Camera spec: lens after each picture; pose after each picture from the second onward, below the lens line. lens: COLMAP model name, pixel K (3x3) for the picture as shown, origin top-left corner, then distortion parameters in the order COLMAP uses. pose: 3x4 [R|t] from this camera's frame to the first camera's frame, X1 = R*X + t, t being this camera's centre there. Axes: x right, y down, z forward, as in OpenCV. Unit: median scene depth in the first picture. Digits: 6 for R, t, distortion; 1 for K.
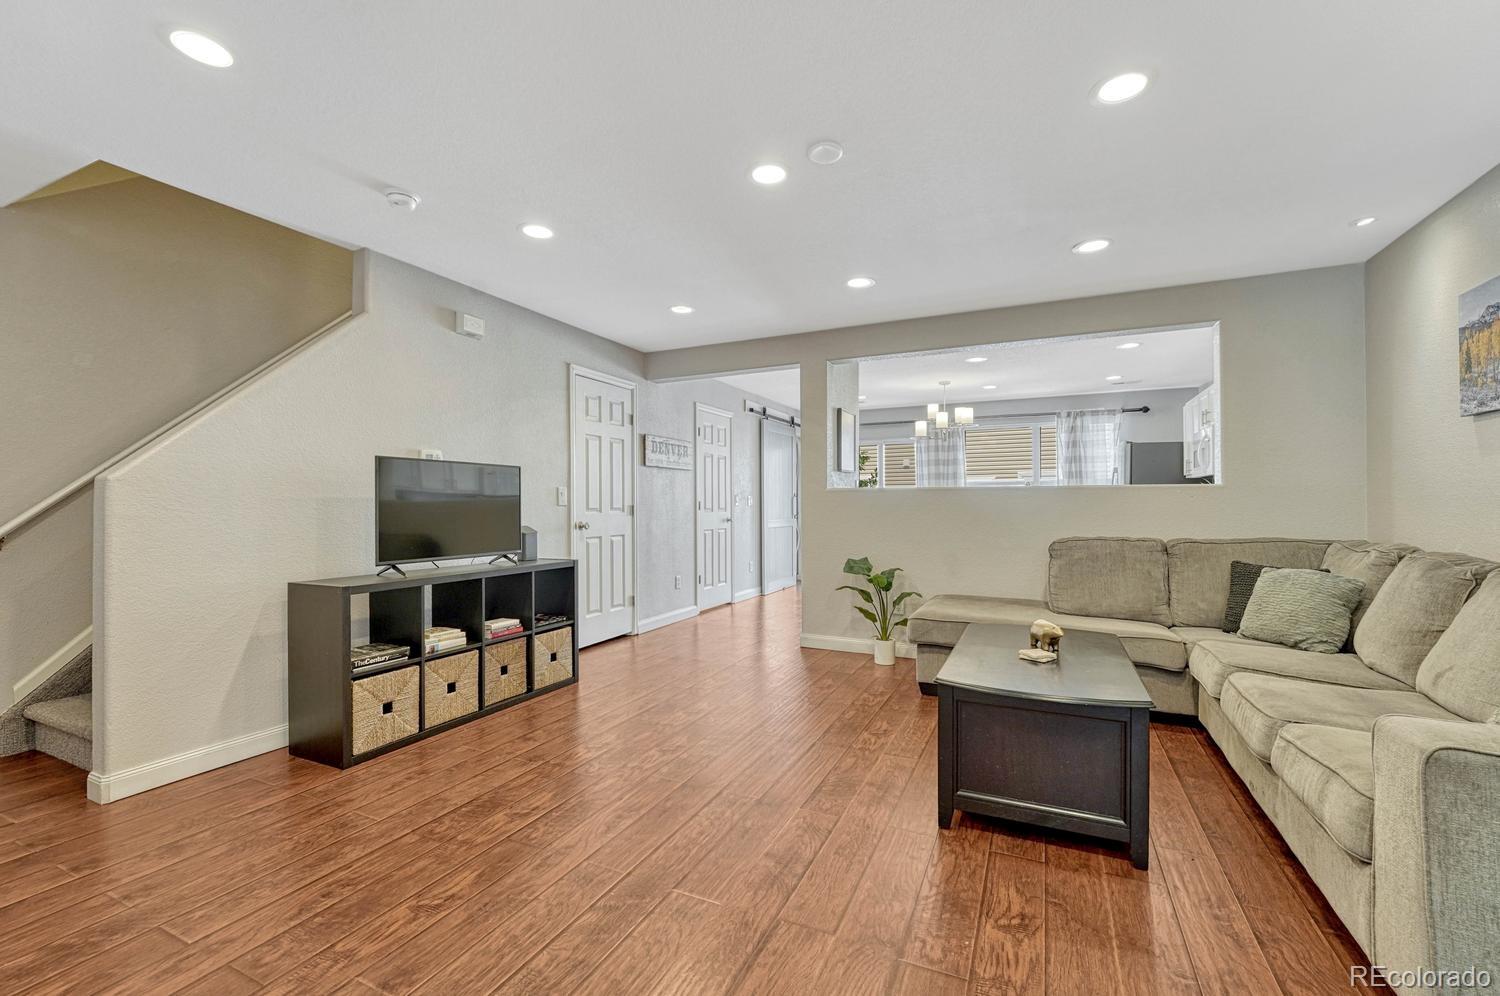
lens RADIAL K [[628.1, 0, 743.9], [0, 628.1, 500.4], [0, 0, 1]] dist [-0.001436, -0.000020]
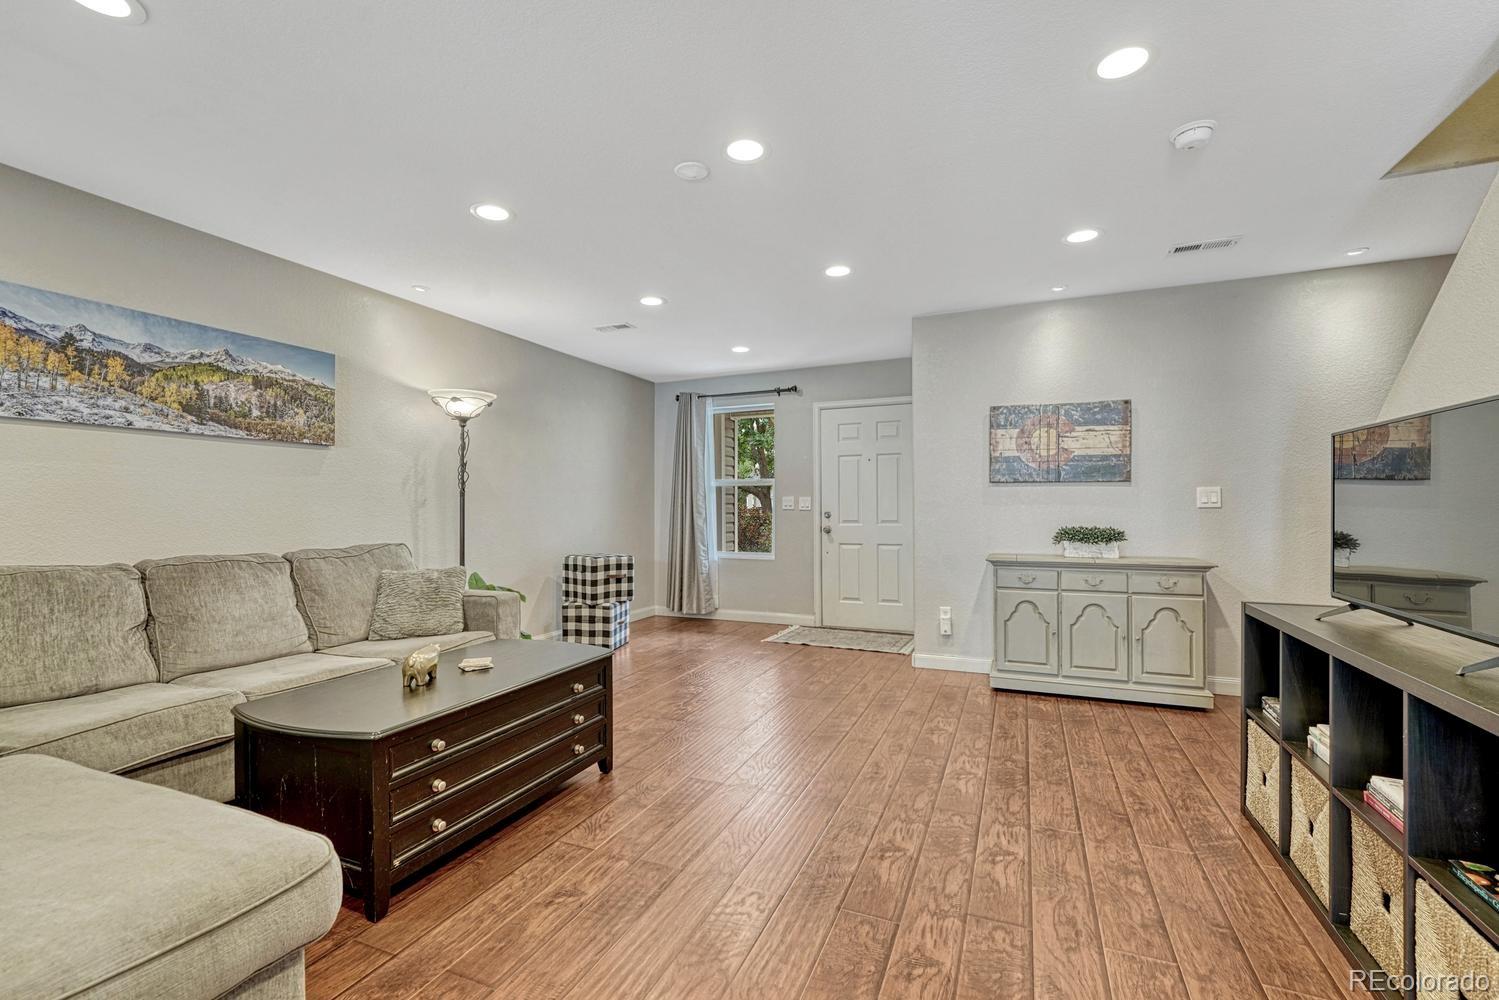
lens RADIAL K [[649.0, 0, 749.5], [0, 649.0, 500.0], [0, 0, 1]] dist [-0.001512, -0.000230]
pose [[-0.998750, 0.004328, -0.049787, 0.065384], [0.005092, 0.999871, -0.015228, 0.007178], [0.049714, -0.015462, -0.998644, 1.477324]]
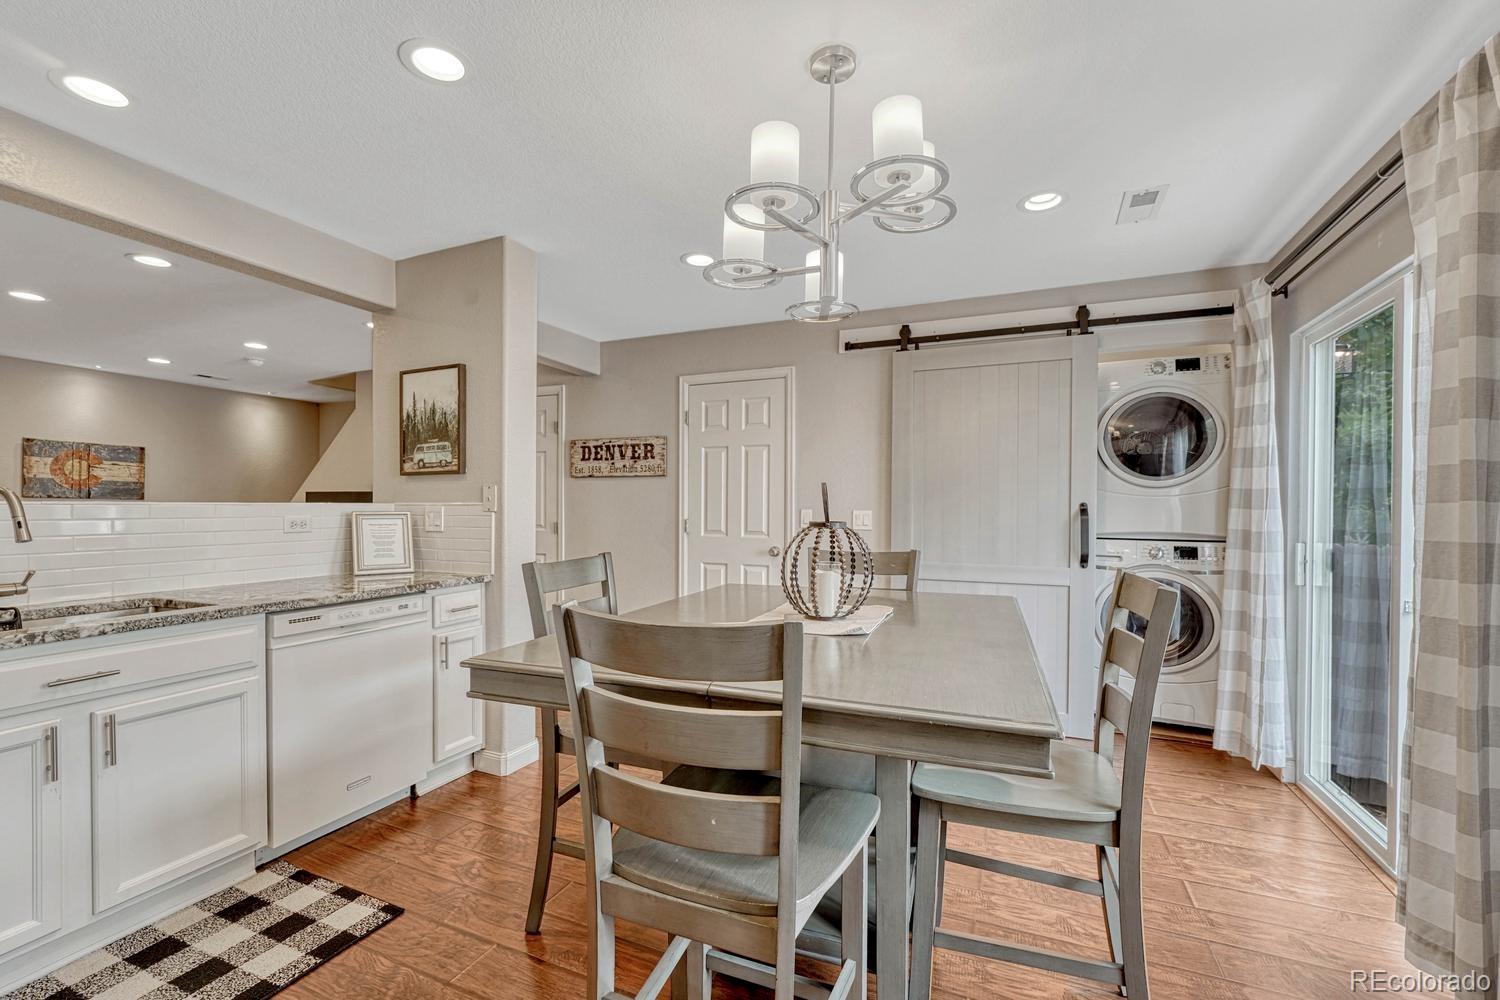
lens RADIAL K [[634.4, 0, 730.3], [0, 634.4, 512.4], [0, 0, 1]] dist [-0.000710, 0.000363]
pose [[0.022236, 0.008400, -0.999717, 1.168633], [-0.002959, 0.999961, 0.008336, -0.025742], [0.999748, 0.002772, 0.022260, 1.965878]]
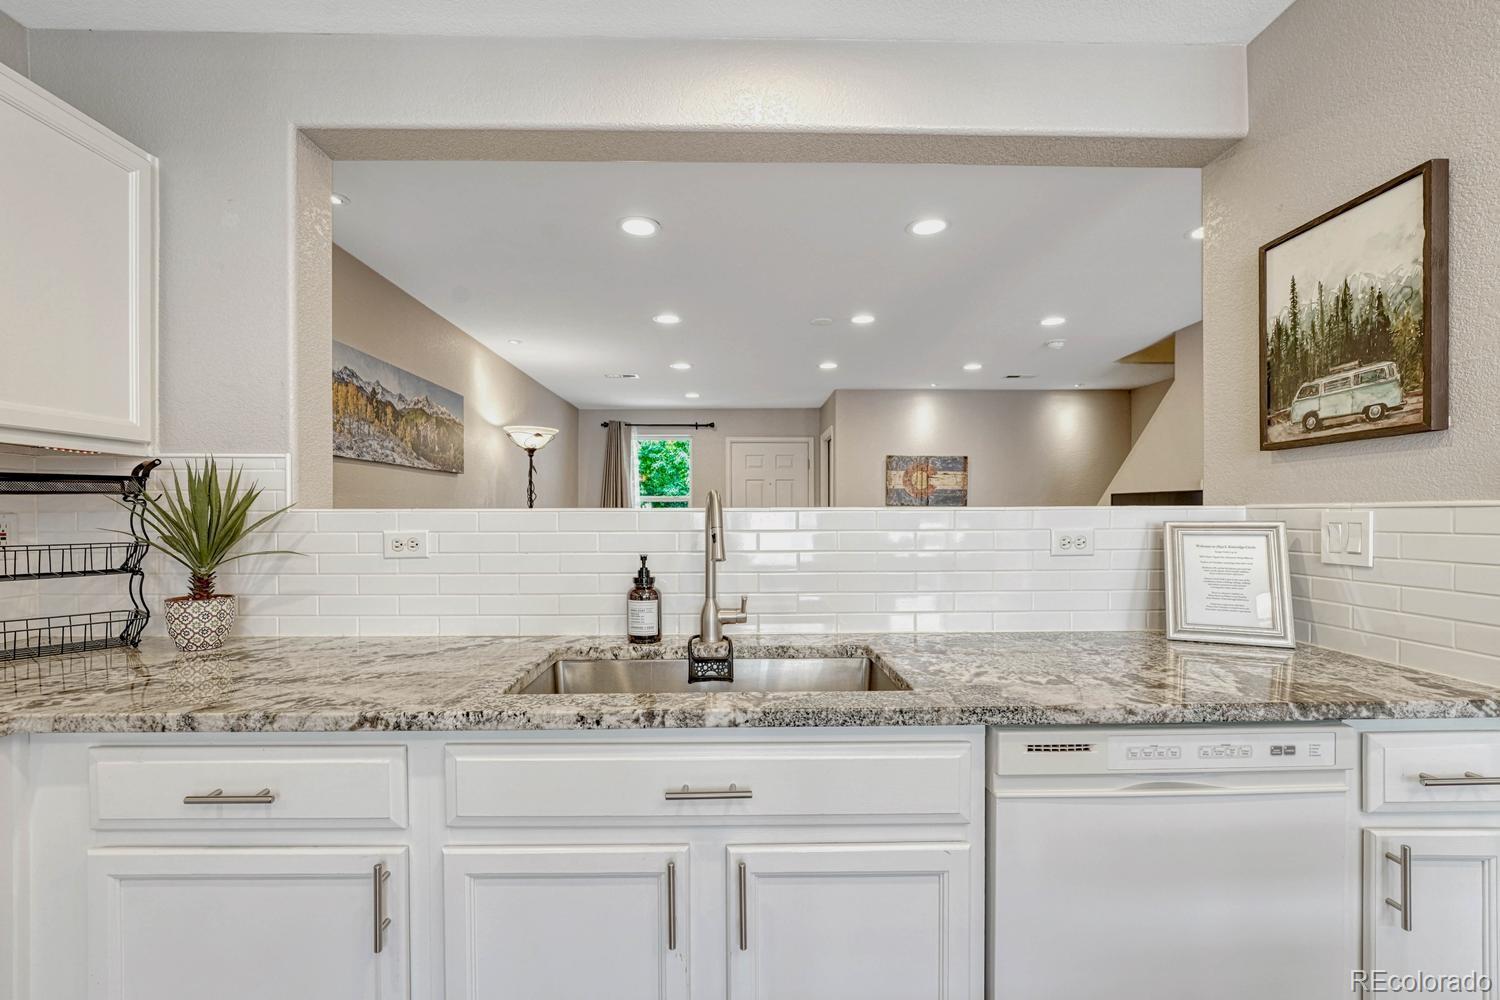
lens RADIAL K [[654.8, 0, 743.7], [0, 654.8, 515.7], [0, 0, 1]] dist [-0.007292, -0.000335]
pose [[-0.890045, 0.004512, -0.455850, 0.798286], [0.002605, 0.999985, 0.004810, -0.025343], [0.455865, 0.003094, -0.890044, 1.762535]]
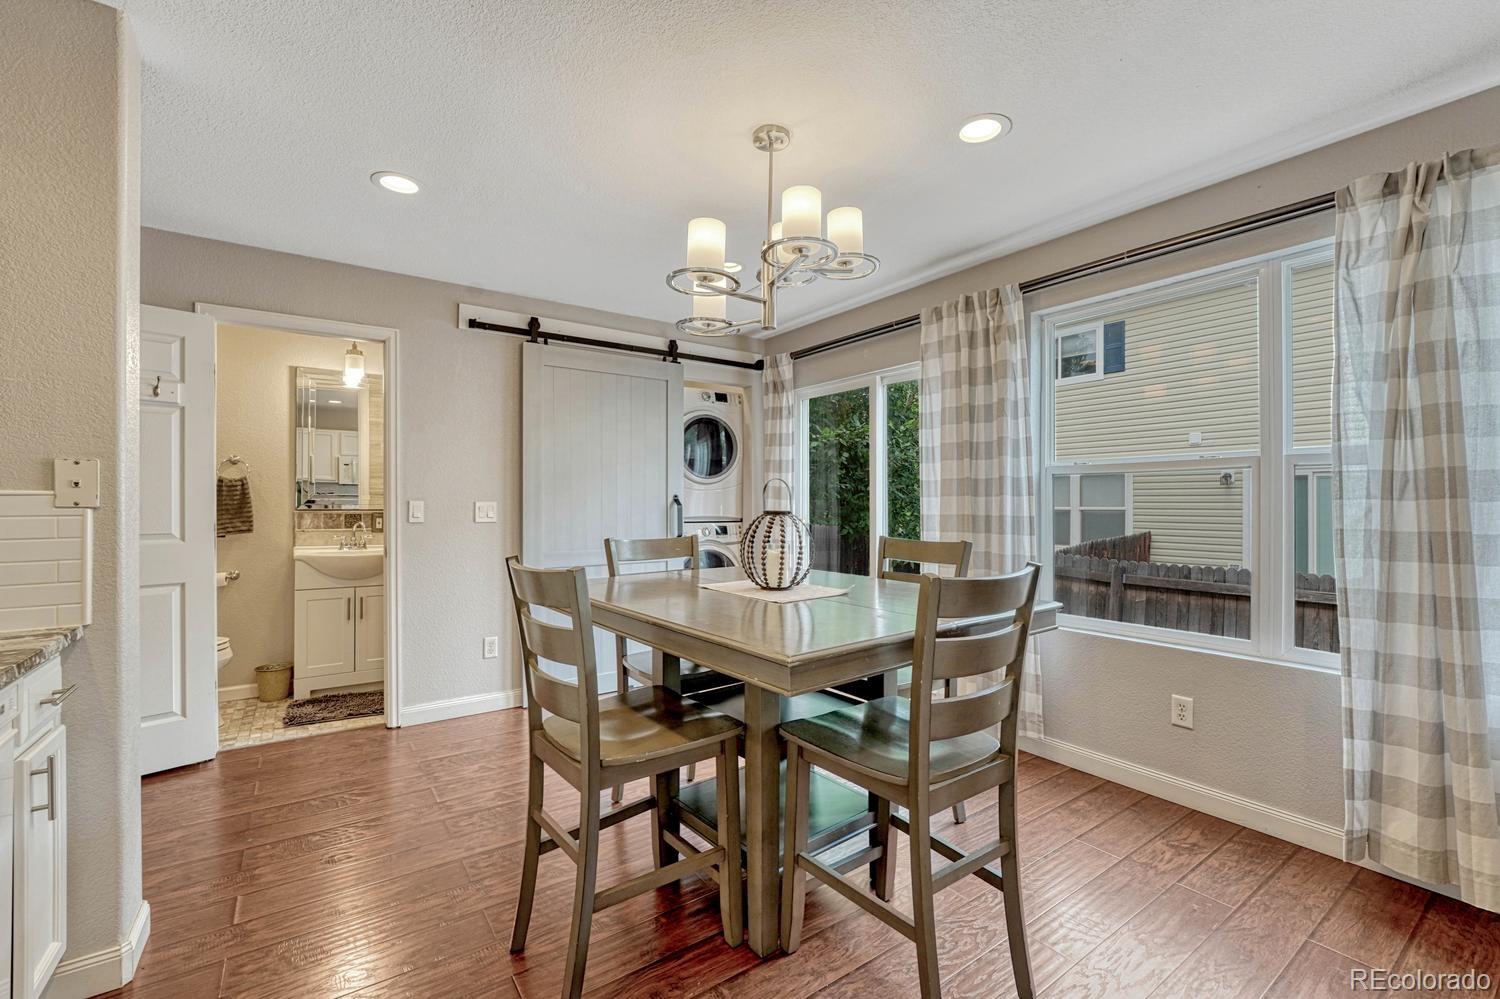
lens RADIAL K [[655.4, 0, 750.0], [0, 655.4, 499.5], [0, 0, 1]] dist [0.000122, -0.000012]
pose [[0.873301, 0.000220, -0.487181, 0.959049], [-0.000373, 1.000000, -0.000218, -0.024118], [0.487181, 0.000373, 0.873301, 1.475011]]
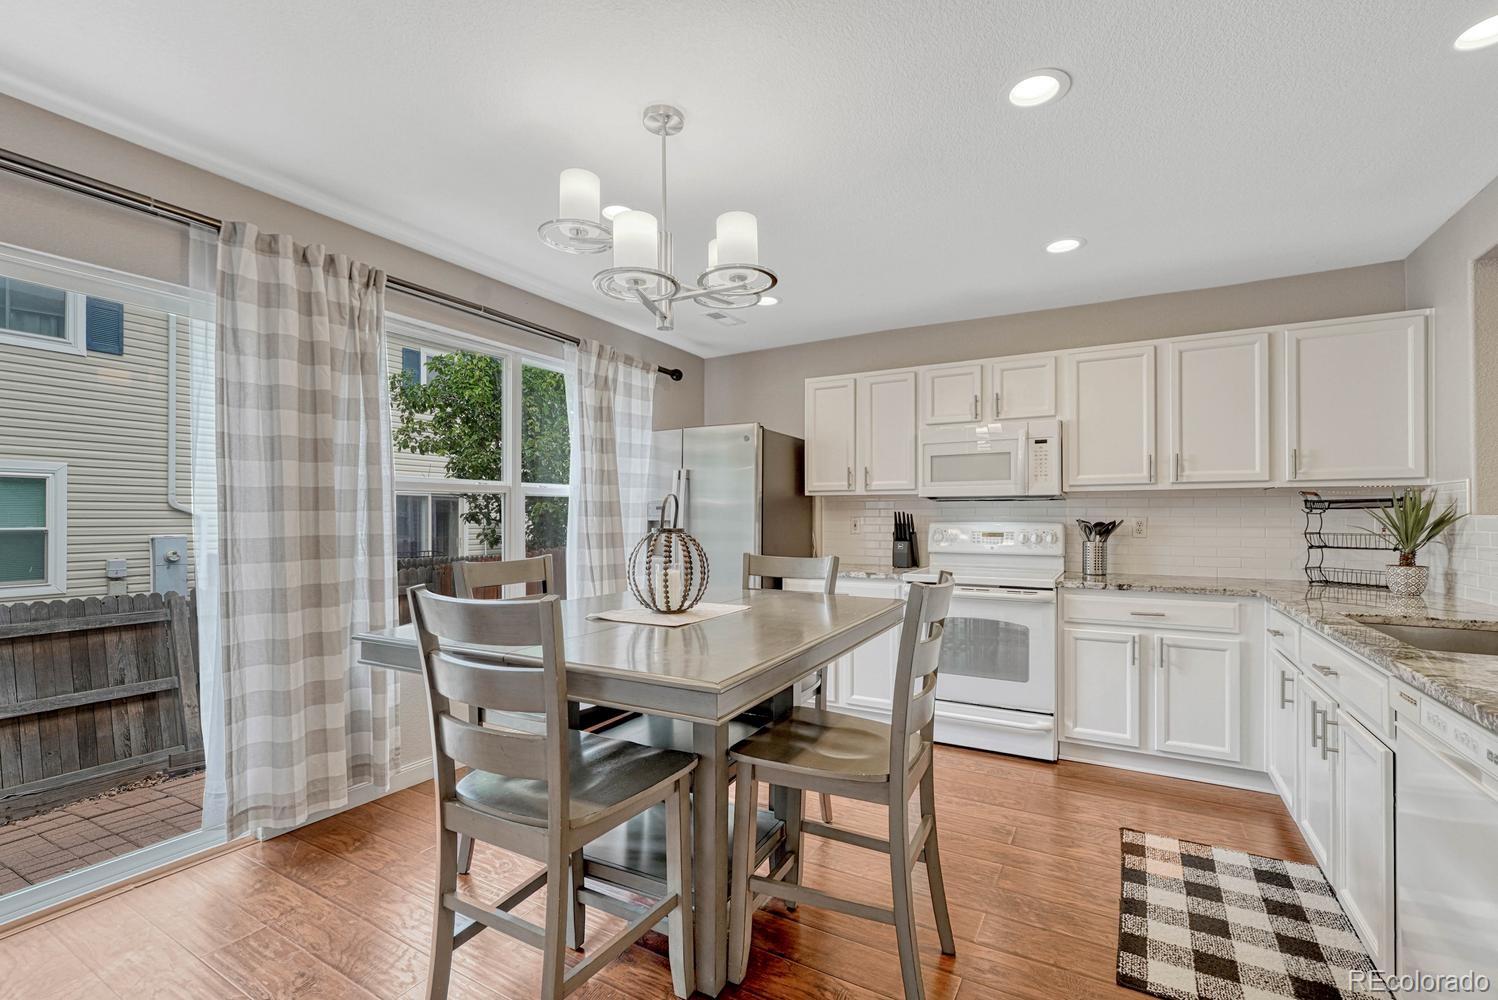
lens RADIAL K [[667.9, 0, 749.2], [0, 667.9, 507.2], [0, 0, 1]] dist [-0.000755, -0.000066]
pose [[0.069221, 0.017599, 0.997446, 0.052896], [-0.002730, 0.999844, -0.017452, -0.022423], [-0.997598, -0.001515, 0.069258, 1.938113]]
